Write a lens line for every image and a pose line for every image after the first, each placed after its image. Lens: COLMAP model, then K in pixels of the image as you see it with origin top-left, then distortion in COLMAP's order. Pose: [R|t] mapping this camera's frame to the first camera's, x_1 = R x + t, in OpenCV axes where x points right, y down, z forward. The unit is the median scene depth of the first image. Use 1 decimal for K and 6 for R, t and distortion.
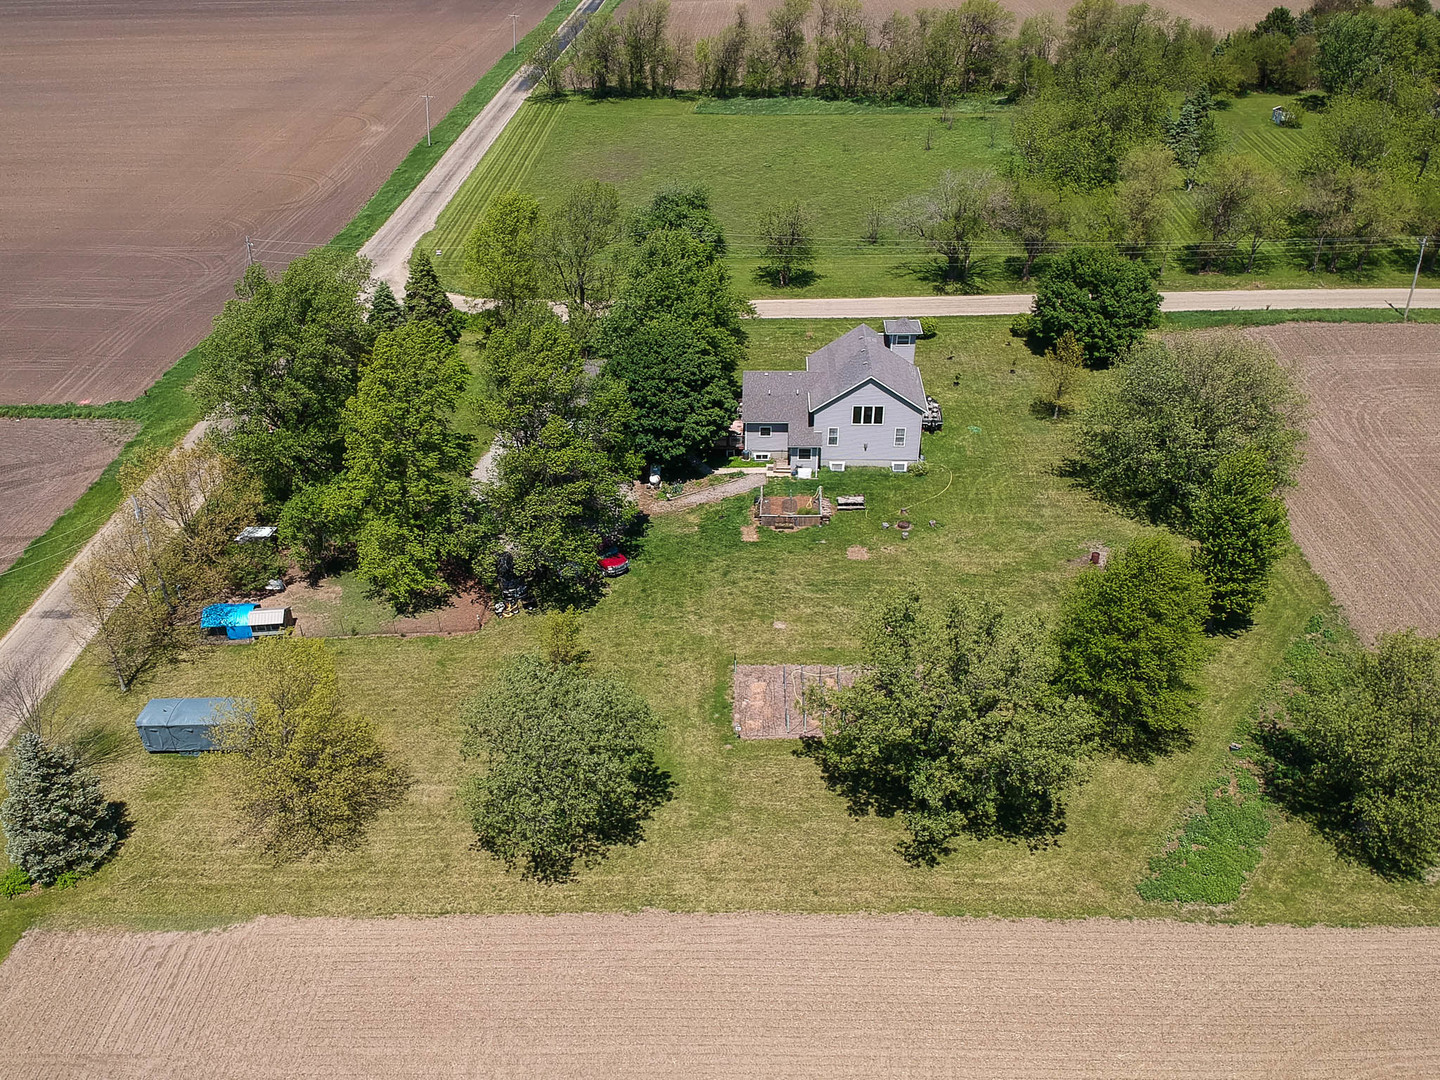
lens RADIAL K [[1122.6, 0, 691.1], [0, 1122.6, 542.5], [0, 0, 1]] dist [0.033619, -0.056778]
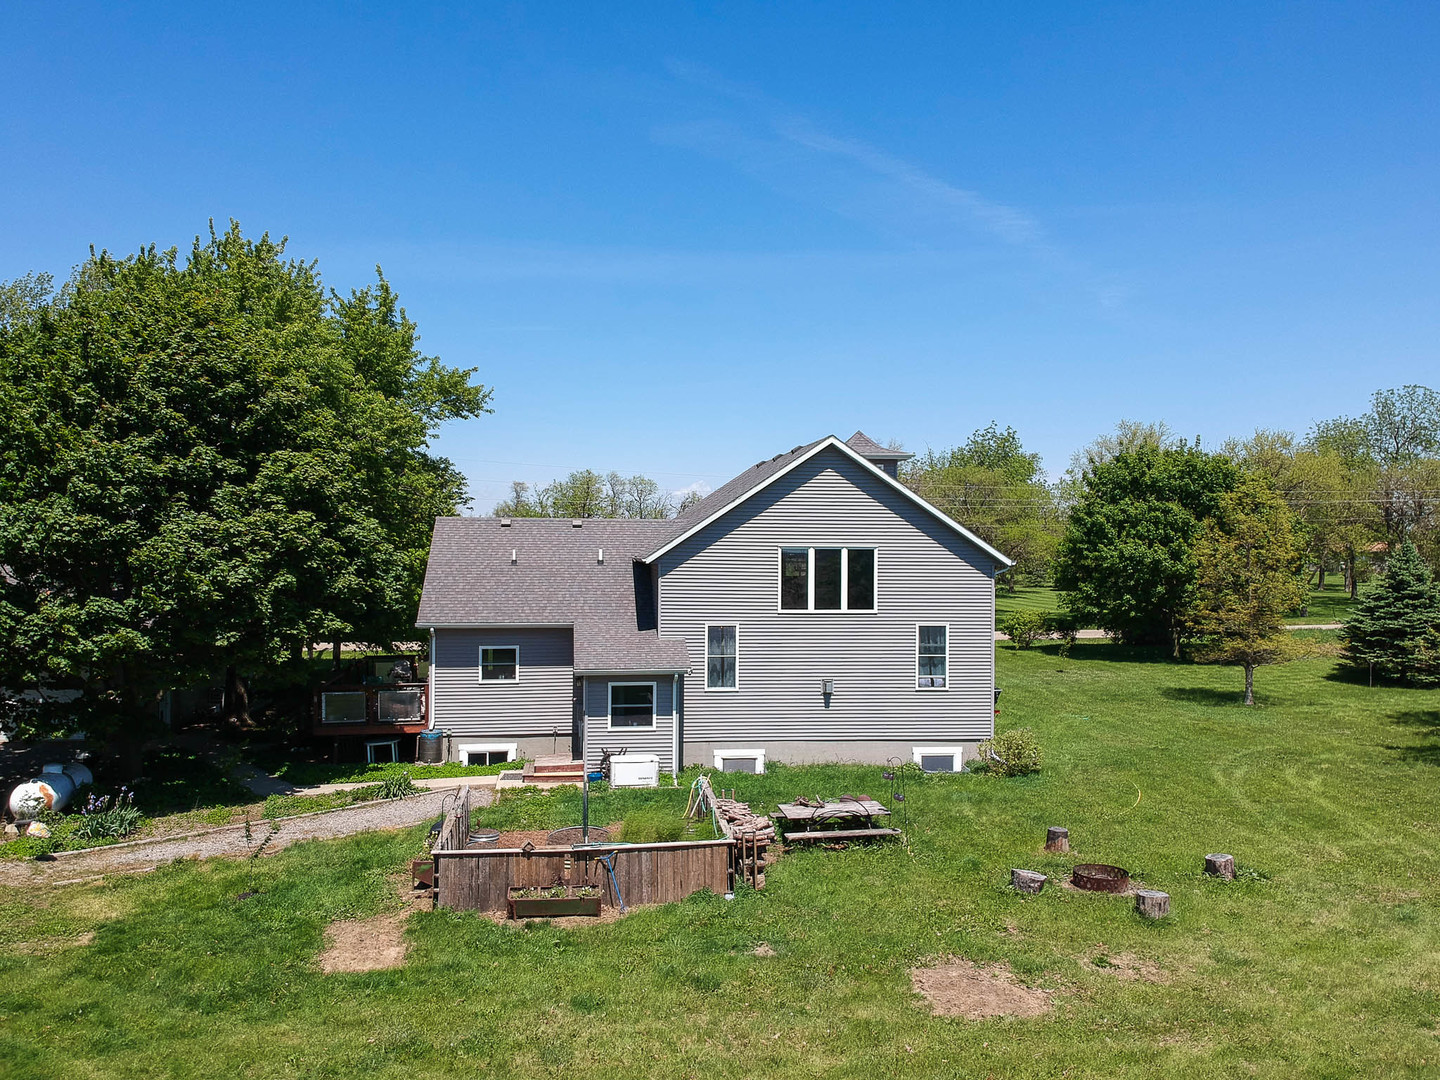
lens RADIAL K [[1097.2, 0, 711.1], [0, 1097.2, 539.7], [0, 0, 1]] dist [0.057001, -0.076140]
pose [[0.980503, 0.027864, 0.194517, 0.068867], [0.078677, 0.851419, -0.518552, 0.034341], [-0.180065, 0.523746, 0.832626, 0.780549]]
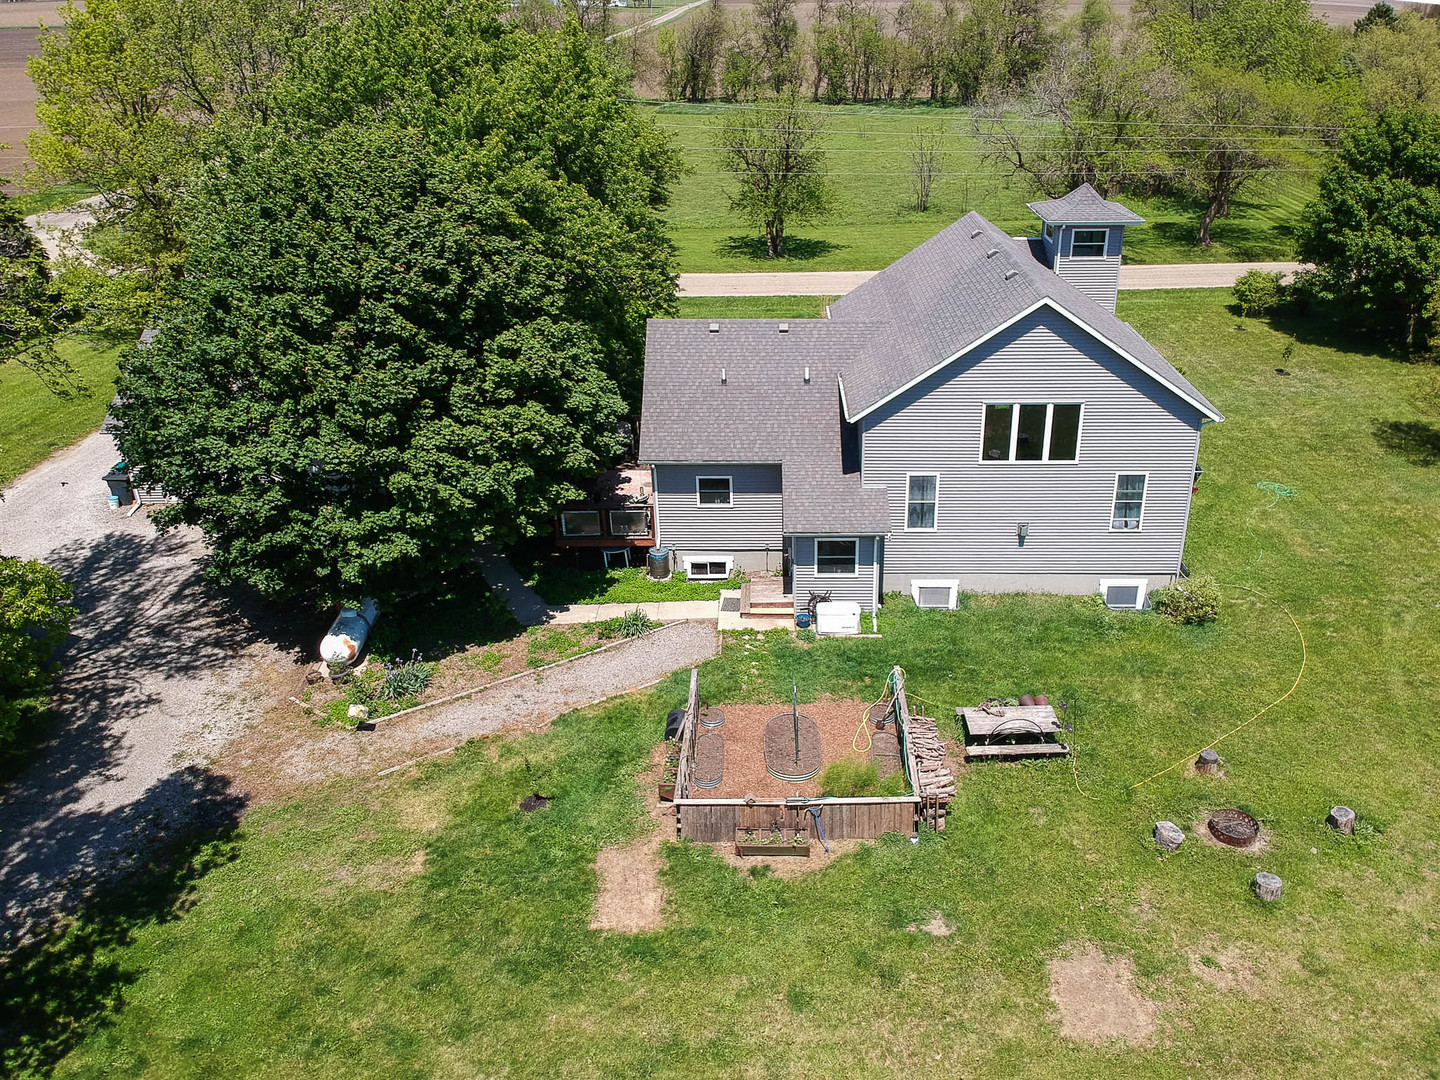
lens RADIAL K [[1097.2, 0, 779.3], [0, 1097.2, 514.6], [0, 0, 1]] dist [0.057001, -0.076140]
pose [[0.997103, -0.012305, 0.075068, 0.065712], [0.021354, 0.992428, -0.120955, -0.056786], [-0.073011, 0.122208, 0.989815, 0.733024]]
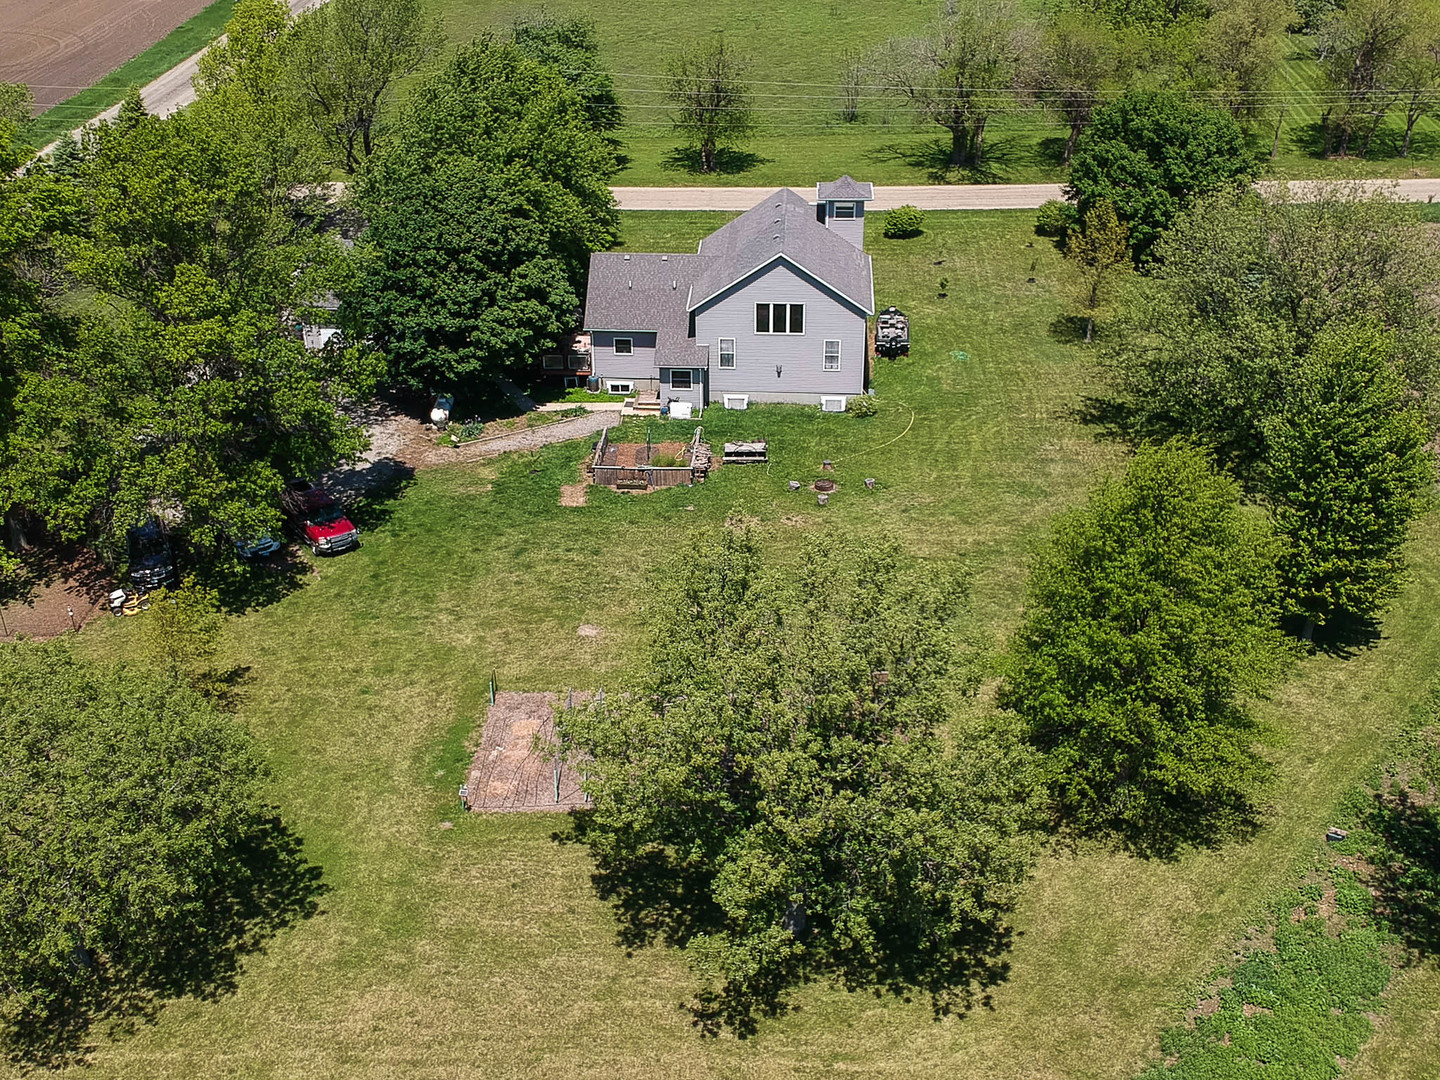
lens RADIAL K [[1492.8, 0, 700.4], [0, 1492.8, 556.1], [0, 0, 1]] dist [0.043957, 0.000000]
pose [[0.999904, 0.012142, 0.006607, 0.113987], [-0.011892, 0.999260, -0.036570, 0.053181], [-0.007047, 0.036488, 0.999309, 0.176678]]
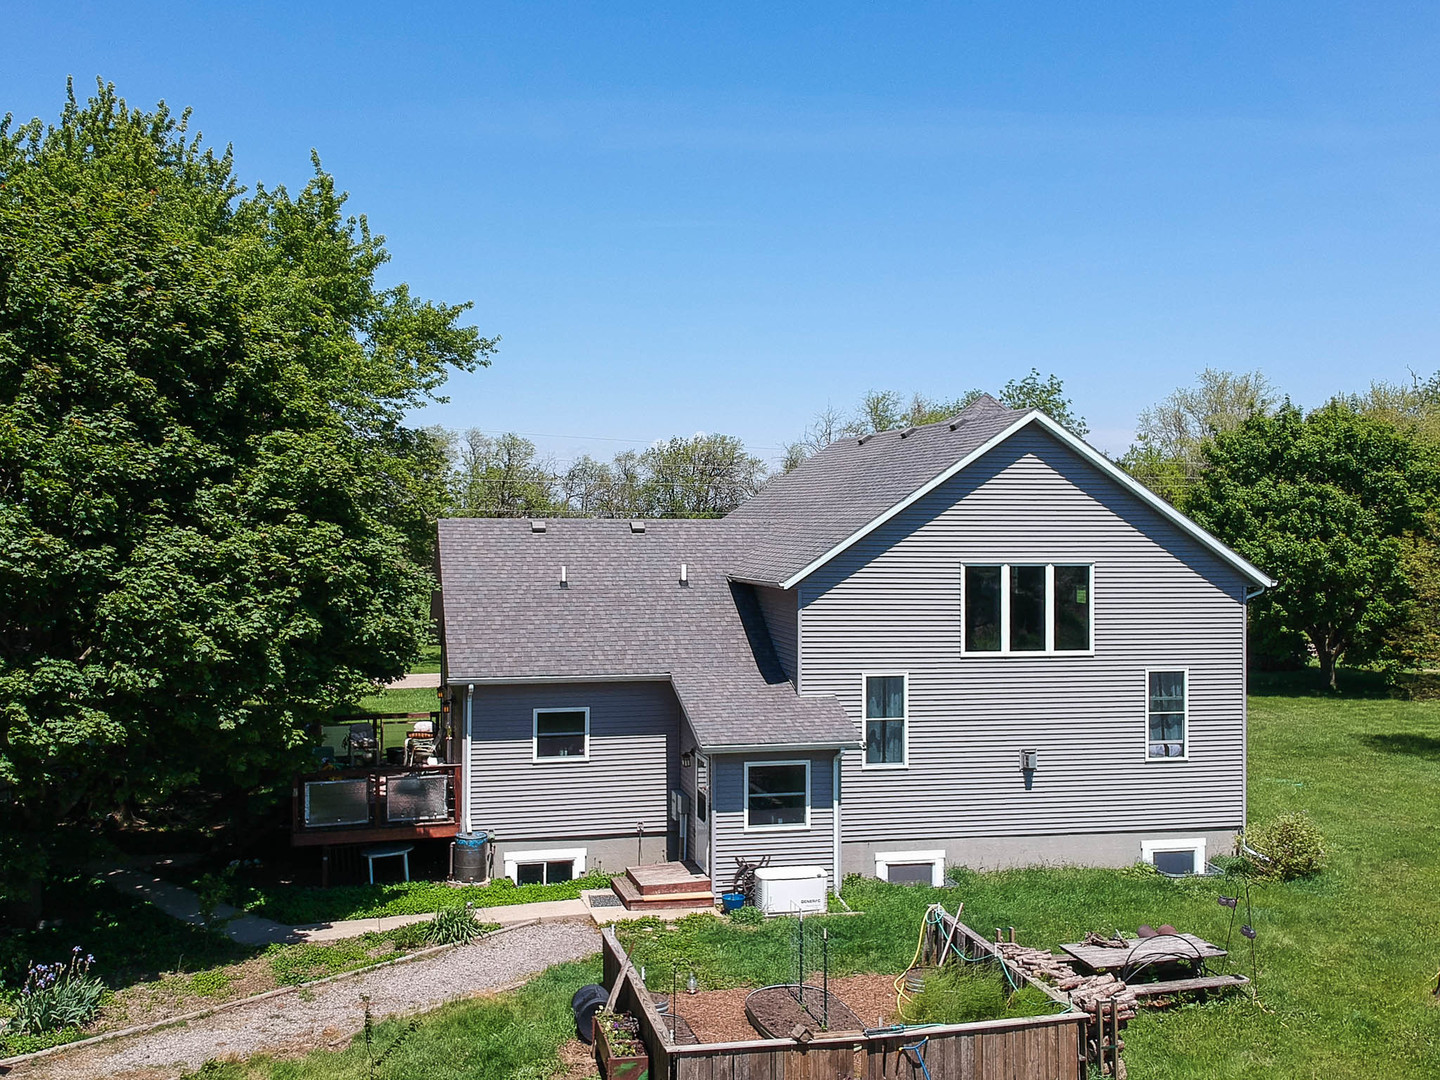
lens RADIAL K [[1492.8, 0, 726.2], [0, 1492.8, 512.3], [0, 0, 1]] dist [0.043957, 0.000000]
pose [[0.954980, 0.025394, 0.295581, 0.012605], [0.134702, 0.850592, -0.508279, 0.013644], [-0.264326, 0.525212, 0.808878, 0.801188]]
